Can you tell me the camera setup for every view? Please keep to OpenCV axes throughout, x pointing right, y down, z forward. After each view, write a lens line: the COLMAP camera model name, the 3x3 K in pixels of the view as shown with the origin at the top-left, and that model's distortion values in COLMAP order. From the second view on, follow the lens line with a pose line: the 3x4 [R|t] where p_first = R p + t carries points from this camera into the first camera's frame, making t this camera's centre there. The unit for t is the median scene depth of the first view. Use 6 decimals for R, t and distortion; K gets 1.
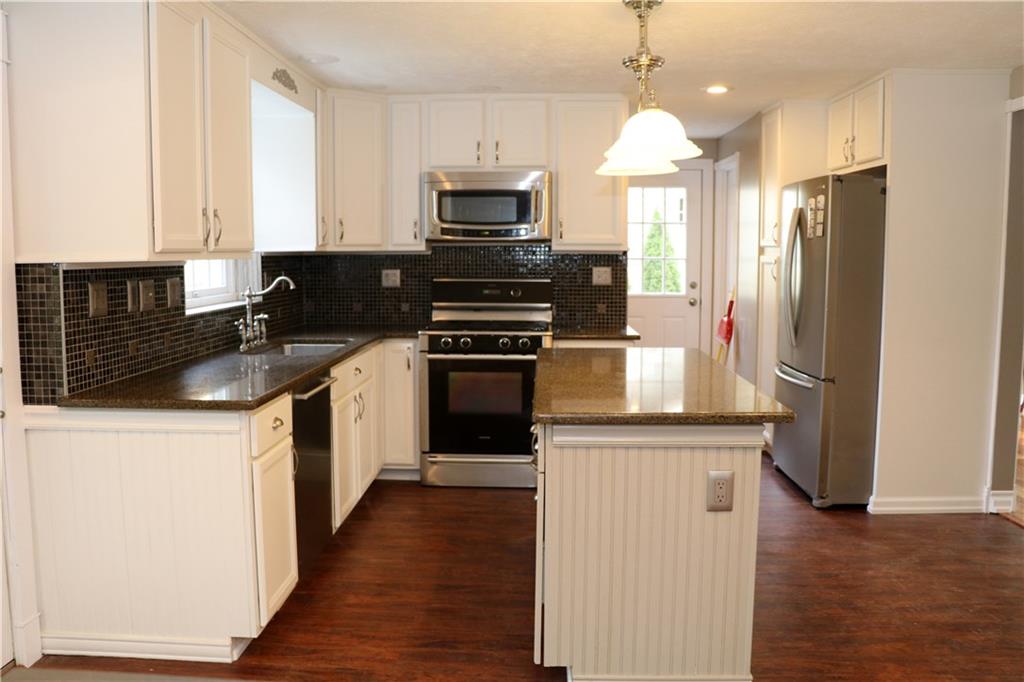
lens RADIAL K [[860.2, 0, 509.2], [0, 860.2, 342.9], [0, 0, 1]] dist [-0.134842, 0.077866]
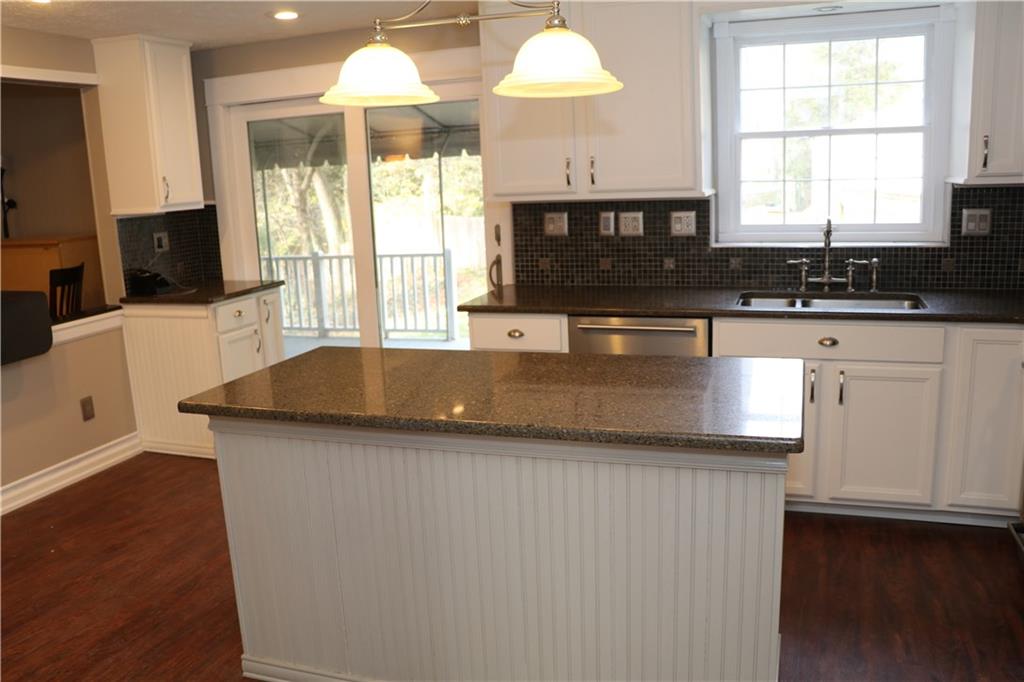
lens RADIAL K [[860.2, 0, 512.4], [0, 860.2, 344.8], [0, 0, 1]] dist [-0.134842, 0.077866]
pose [[-0.300067, 0.200318, -0.932648, 0.608527], [-0.061214, 0.971644, 0.228389, -0.118624], [0.951952, 0.125623, -0.279296, 0.890967]]
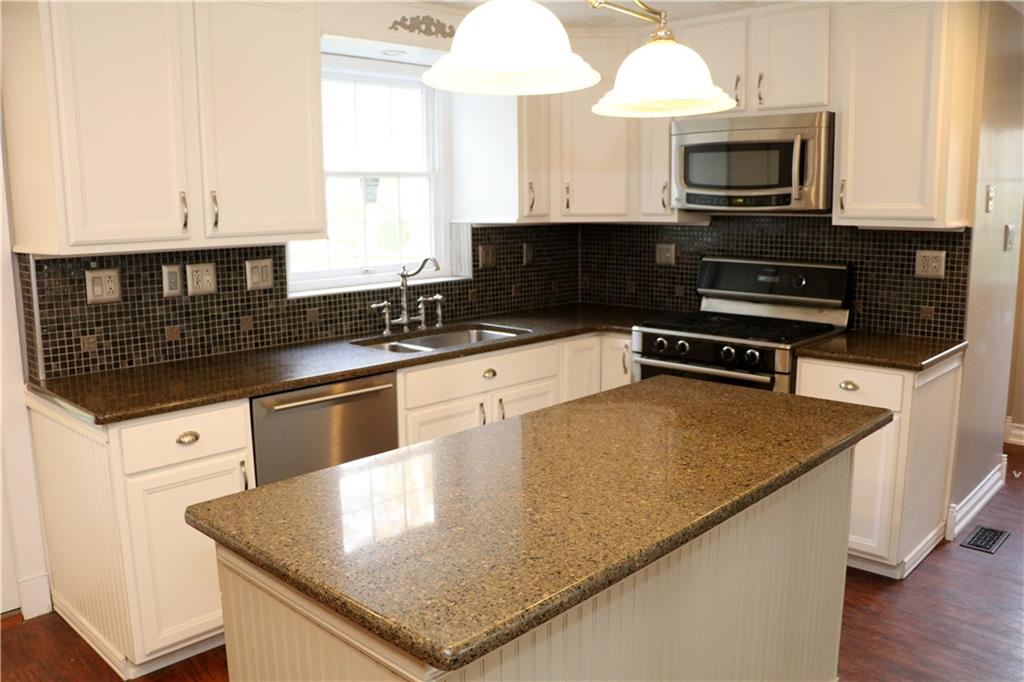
lens RADIAL K [[860.2, 0, 519.0], [0, 860.2, 326.1], [0, 0, 1]] dist [-0.134842, 0.077866]
pose [[0.759537, 0.088824, -0.644371, 0.355329], [-0.059992, 0.995976, 0.066578, -0.066187], [0.647691, -0.011911, 0.761810, 0.363398]]
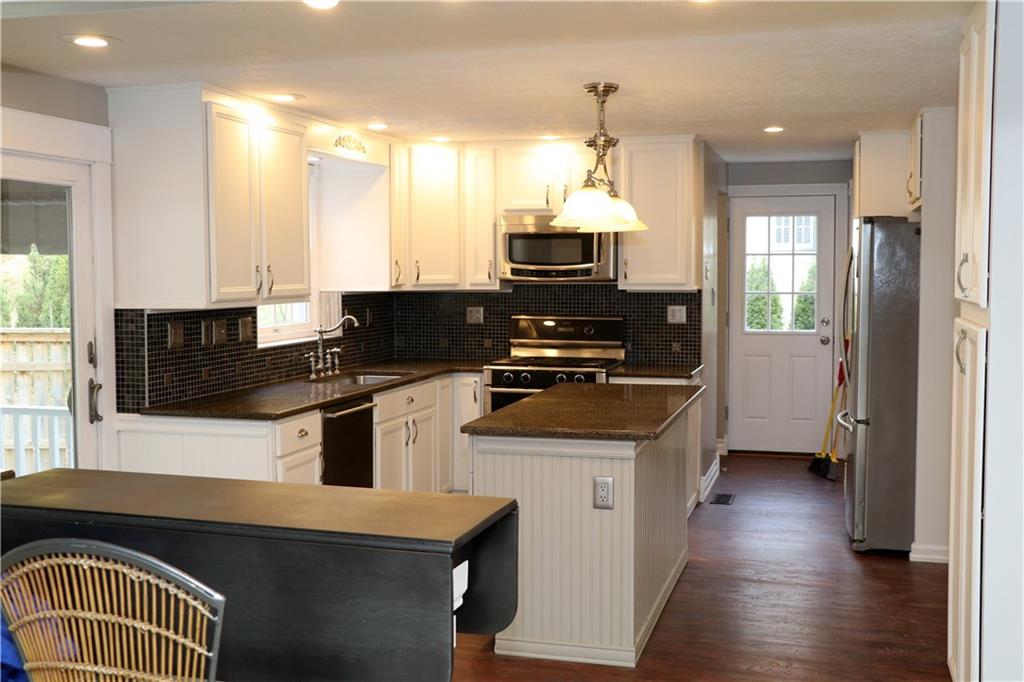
lens RADIAL K [[1120.0, 0, 517.5], [0, 1120.0, 342.8], [0, 0, 1]] dist [-0.001767, 0.000000]
pose [[0.971412, 0.012365, -0.237076, 0.292464], [-0.021462, 0.999127, -0.035831, 0.007224], [0.236426, 0.039895, 0.970830, -0.380236]]
